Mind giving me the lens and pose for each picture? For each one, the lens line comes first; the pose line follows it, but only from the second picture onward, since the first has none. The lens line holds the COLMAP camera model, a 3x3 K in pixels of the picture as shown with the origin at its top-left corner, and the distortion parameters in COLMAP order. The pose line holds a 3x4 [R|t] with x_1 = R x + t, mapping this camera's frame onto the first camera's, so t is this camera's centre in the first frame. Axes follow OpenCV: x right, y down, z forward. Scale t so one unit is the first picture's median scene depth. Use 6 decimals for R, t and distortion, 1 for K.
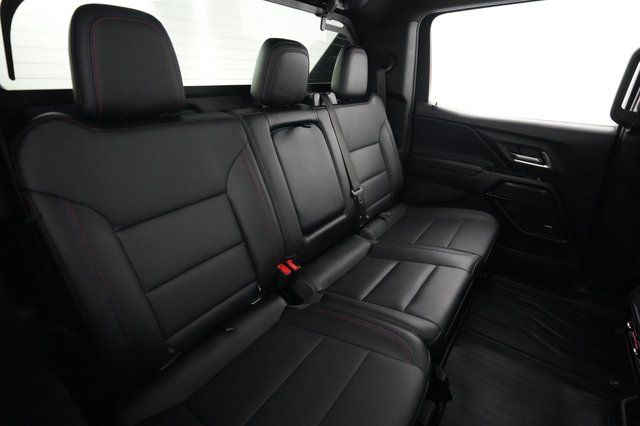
lens RADIAL K [[282.1, 0, 320.1], [0, 282.1, 203.2], [0, 0, 1]] dist [-0.021371, 0.000096]
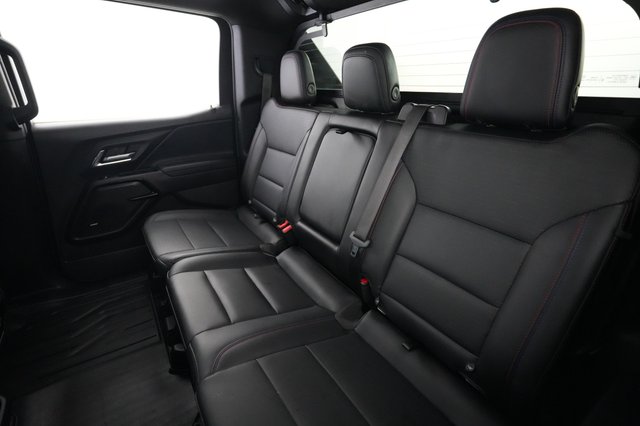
lens RADIAL K [[307.7, 0, 320.0], [0, 307.7, 208.8], [0, 0, 1]] dist [0.001147, 0.000760]
pose [[-0.307726, 0.344140, -0.887059, 0.723450], [-0.394532, 0.802221, 0.448092, -0.362865], [0.865823, 0.487862, -0.111090, 0.849298]]
